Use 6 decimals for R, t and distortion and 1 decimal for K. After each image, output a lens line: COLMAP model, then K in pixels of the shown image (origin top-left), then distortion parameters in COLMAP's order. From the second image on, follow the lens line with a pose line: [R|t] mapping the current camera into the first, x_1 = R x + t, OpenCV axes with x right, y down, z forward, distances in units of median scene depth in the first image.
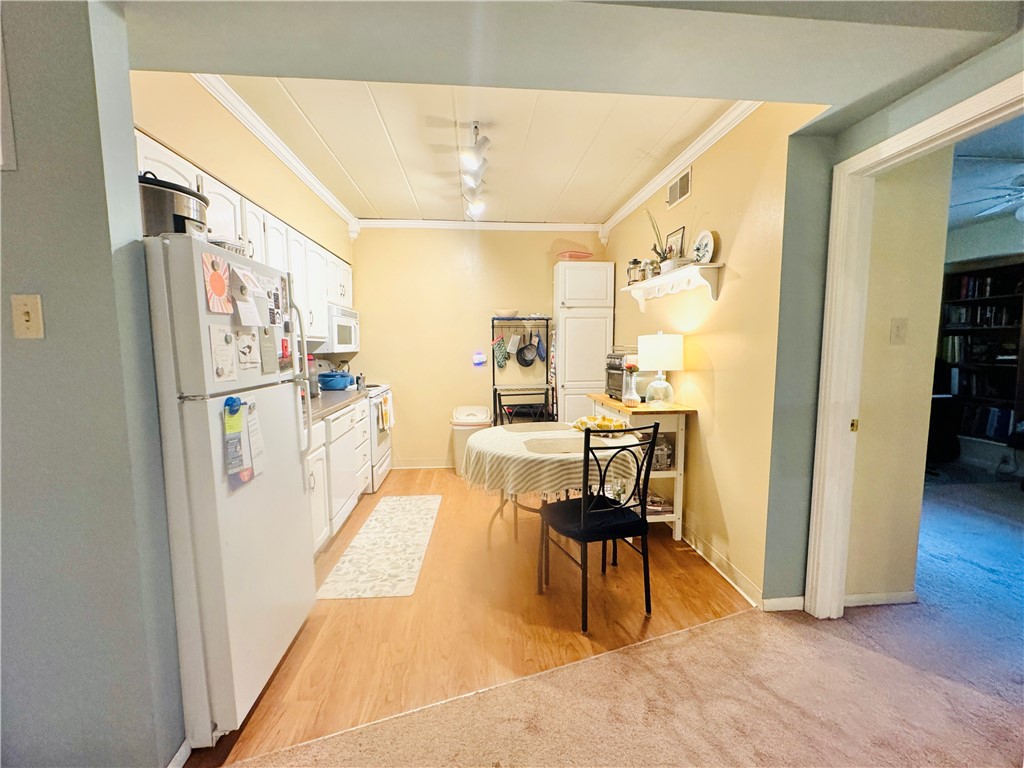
lens RADIAL K [[435.6, 0, 512.0], [0, 435.6, 384.0], [0, 0, 1]] dist [-0.001154, -0.000054]
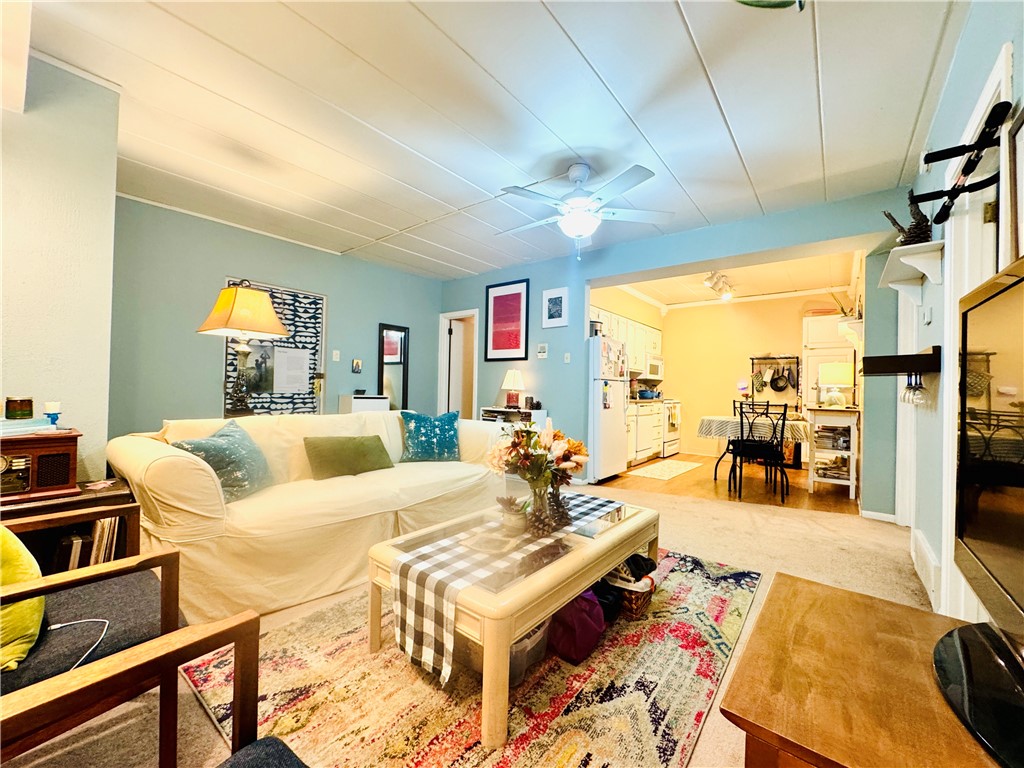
lens RADIAL K [[406.8, 0, 512.0], [0, 406.8, 384.0], [0, 0, 1]] dist [-0.006830, 0.000125]
pose [[0.726624, 0.011235, -0.686944, 0.332440], [-0.084919, 0.993668, -0.073572, 0.115445], [0.681767, 0.111794, 0.722977, -0.593024]]
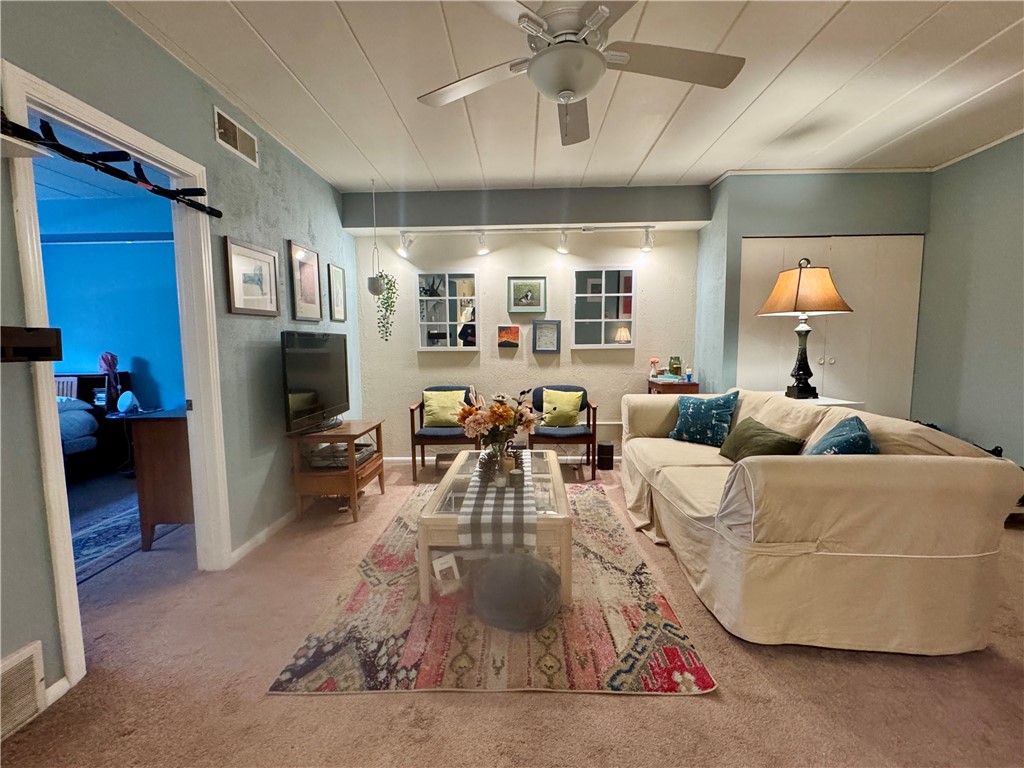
lens RADIAL K [[465.1, 0, 512.0], [0, 465.1, 384.0], [0, 0, 1]] dist [-0.002689, -0.000083]
pose [[-0.993792, 0.002764, 0.111222, -0.027891], [0.023225, 0.982820, 0.183097, -0.006001], [-0.108805, 0.184544, -0.976783, 0.342140]]
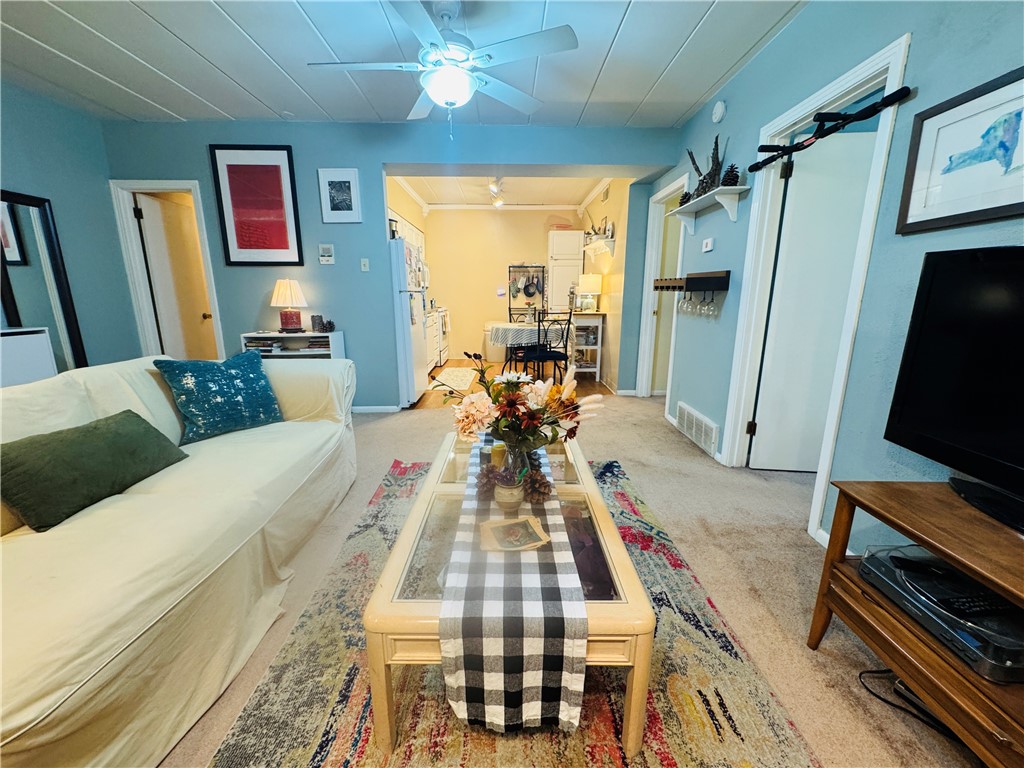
lens RADIAL K [[406.8, 0, 512.0], [0, 406.8, 384.0], [0, 0, 1]] dist [-0.006830, 0.000125]
pose [[0.997608, 0.019352, -0.066365, 0.079250], [-0.010528, 0.991351, 0.130817, 0.091493], [0.068322, -0.129806, 0.989183, -0.593105]]
